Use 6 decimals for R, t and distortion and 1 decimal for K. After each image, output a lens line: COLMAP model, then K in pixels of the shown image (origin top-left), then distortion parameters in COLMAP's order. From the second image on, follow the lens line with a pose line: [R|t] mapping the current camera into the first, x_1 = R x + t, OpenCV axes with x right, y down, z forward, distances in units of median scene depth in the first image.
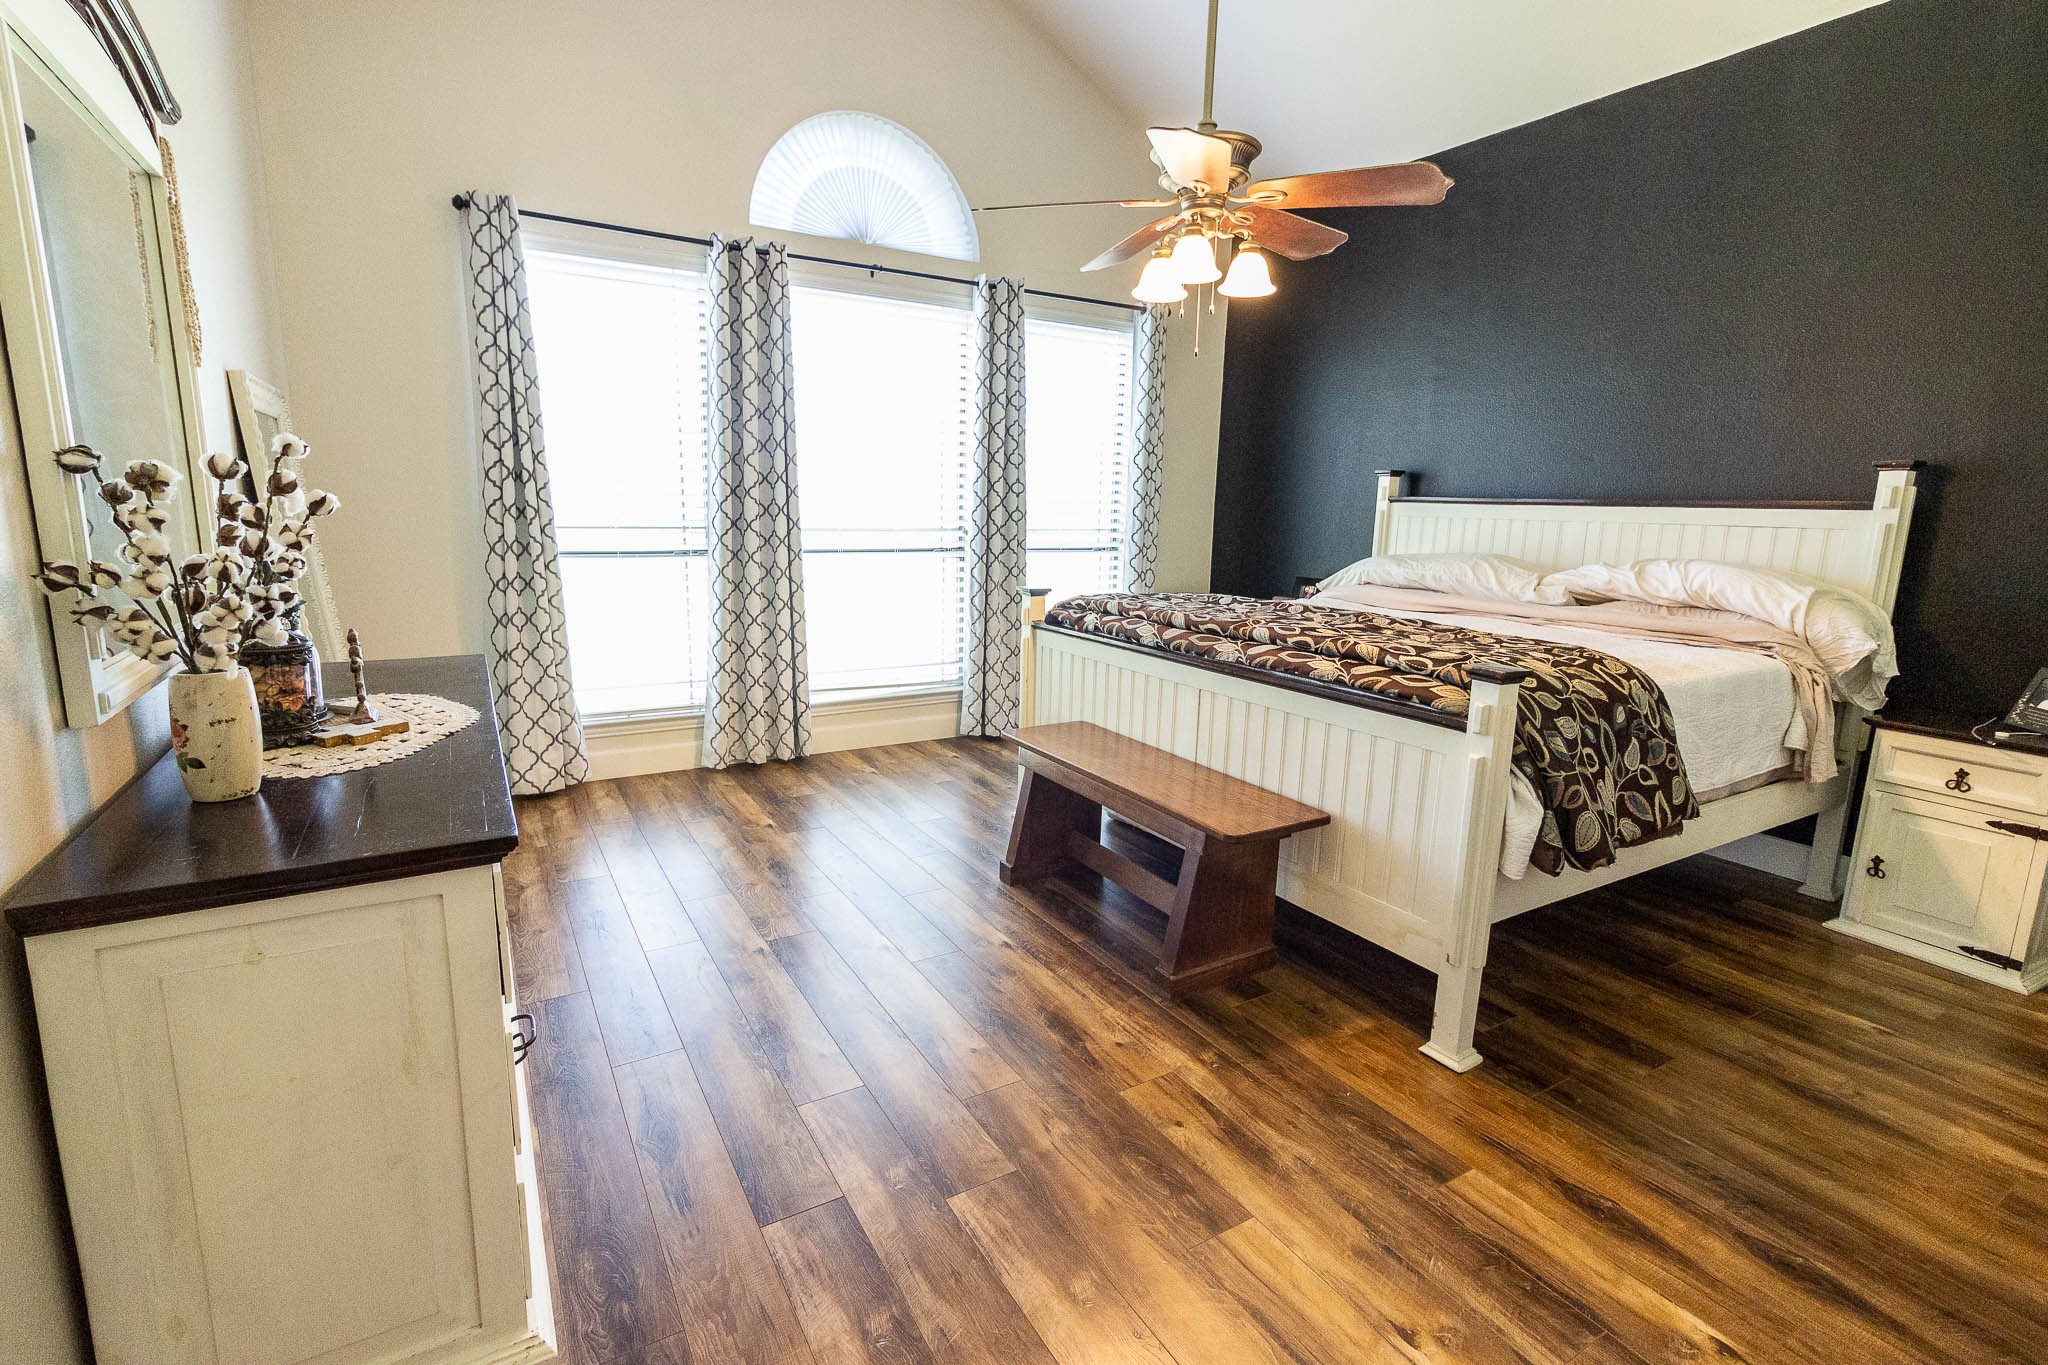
lens RADIAL K [[941.8, 0, 1021.7], [0, 941.8, 685.2], [0, 0, 1]] dist [0.008412, -0.000277]
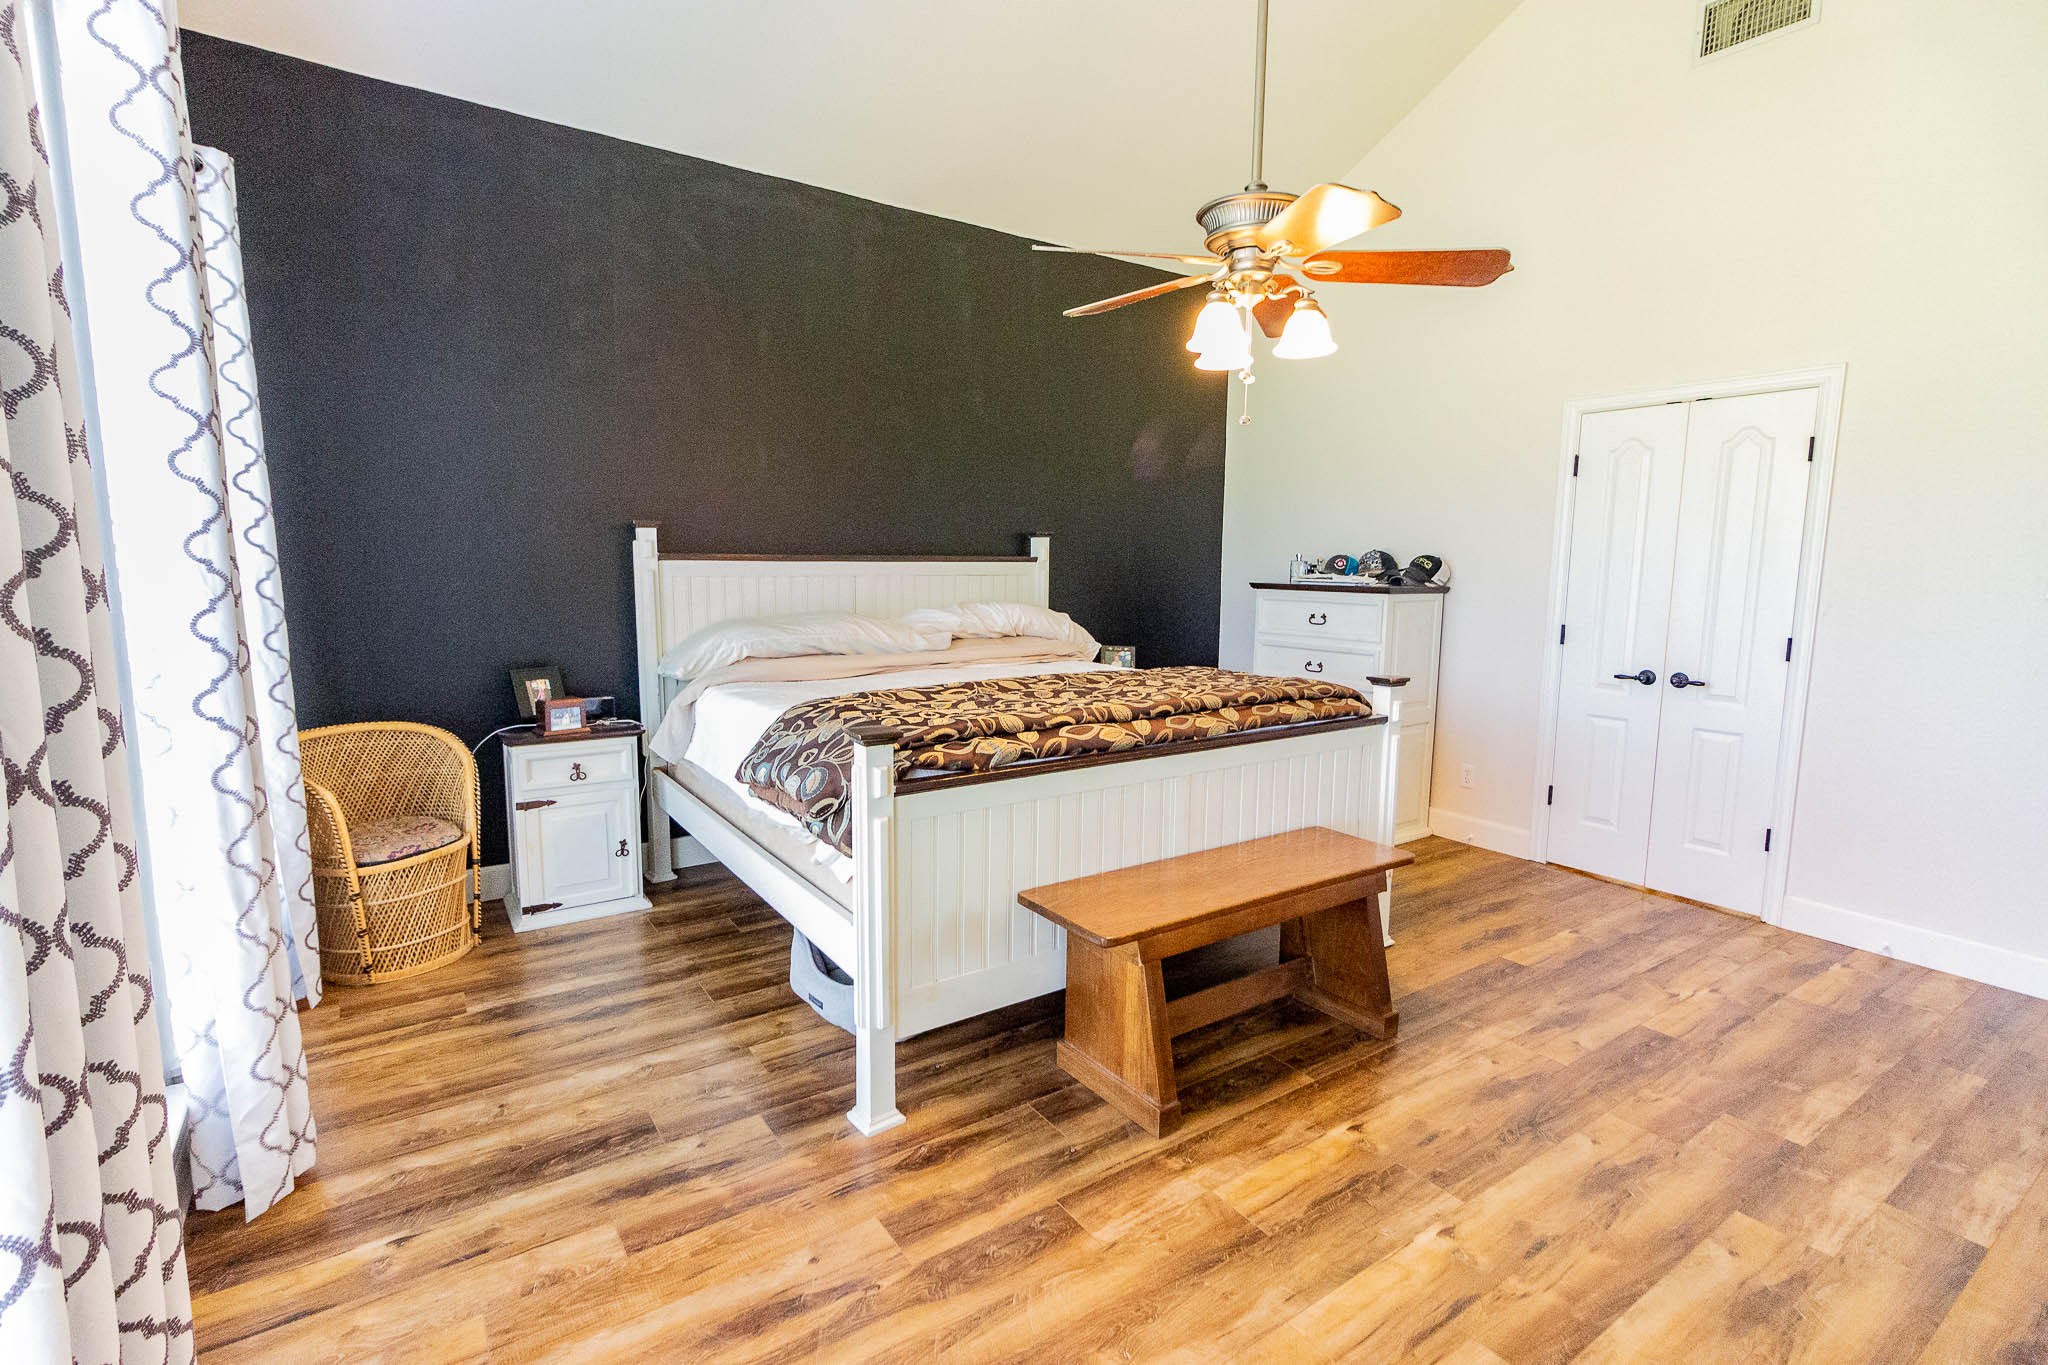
lens RADIAL K [[941.8, 0, 1018.2], [0, 941.8, 673.9], [0, 0, 1]] dist [0.008412, -0.000277]
pose [[-0.053603, -0.149456, 0.987314, -0.878025], [0.182183, 0.970677, 0.156829, -0.334536], [-0.981802, 0.188278, -0.024803, 1.454221]]
